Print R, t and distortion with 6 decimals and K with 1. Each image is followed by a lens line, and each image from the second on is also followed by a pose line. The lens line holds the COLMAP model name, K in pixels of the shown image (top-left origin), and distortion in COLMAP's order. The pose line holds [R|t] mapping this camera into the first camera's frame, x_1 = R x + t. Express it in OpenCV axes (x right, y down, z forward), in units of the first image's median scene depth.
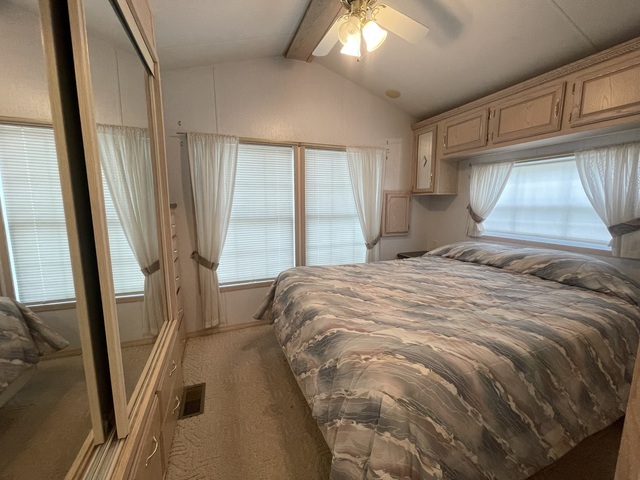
lens RADIAL K [[258.9, 0, 317.8], [0, 258.9, 236.6], [0, 0, 1]] dist [-0.004838, 0.001197]
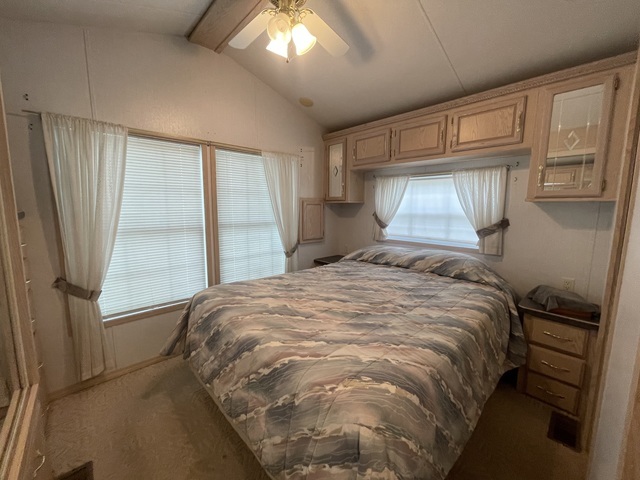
lens RADIAL K [[258.9, 0, 318.2], [0, 258.9, 237.3], [0, 0, 1]] dist [-0.004838, 0.001197]
pose [[0.928510, -0.036013, 0.369558, -0.077340], [0.040415, 0.999174, -0.004174, -0.026300], [-0.369102, 0.018811, 0.929198, 0.071506]]
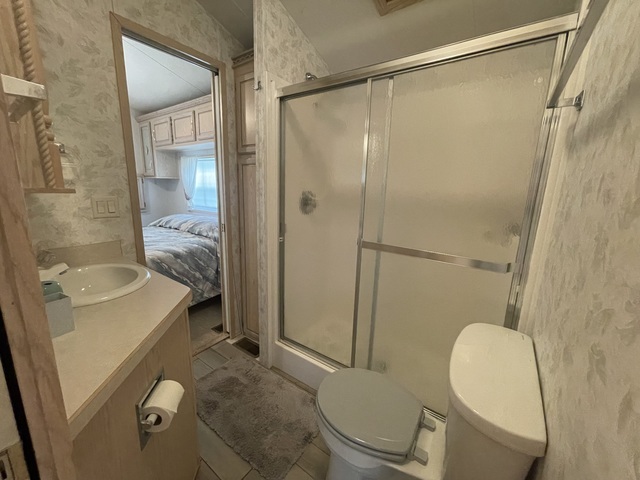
lens RADIAL K [[258.9, 0, 318.6], [0, 258.9, 237.8], [0, 0, 1]] dist [-0.004838, 0.001197]
pose [[0.839183, -0.086940, 0.536856, 0.560021], [0.045620, 0.994914, 0.089809, 0.066041], [-0.541933, -0.050874, 0.838880, -0.670330]]
